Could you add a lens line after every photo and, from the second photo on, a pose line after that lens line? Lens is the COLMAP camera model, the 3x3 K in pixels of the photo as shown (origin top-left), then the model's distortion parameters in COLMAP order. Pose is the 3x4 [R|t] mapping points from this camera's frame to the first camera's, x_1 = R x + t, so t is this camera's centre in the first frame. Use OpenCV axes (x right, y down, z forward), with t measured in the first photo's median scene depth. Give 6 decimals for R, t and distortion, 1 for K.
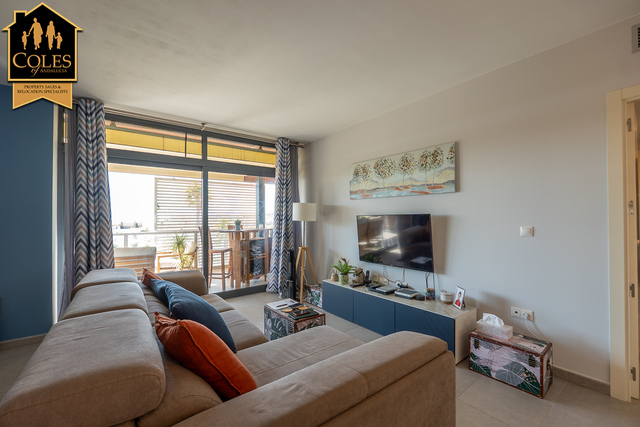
lens RADIAL K [[275.9, 0, 320.0], [0, 275.9, 215.0], [0, 0, 1]] dist [-0.000669, -0.000252]
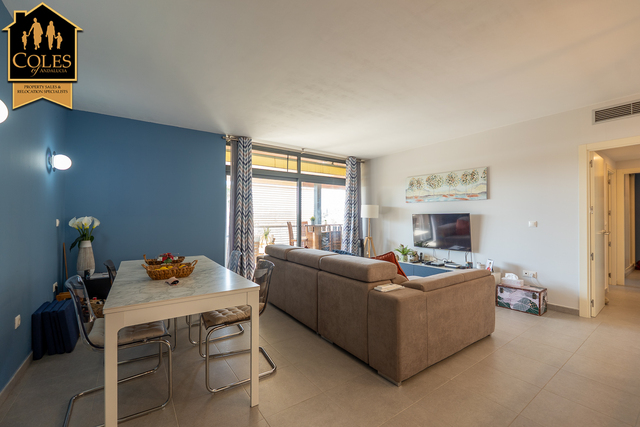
lens RADIAL K [[275.9, 0, 321.1], [0, 275.9, 214.2], [0, 0, 1]] dist [-0.000669, -0.000252]
pose [[0.999294, 0.009537, -0.036332, -0.326187], [-0.009731, 0.999939, -0.005164, 0.015356], [0.036281, 0.005513, 0.999326, -0.496919]]
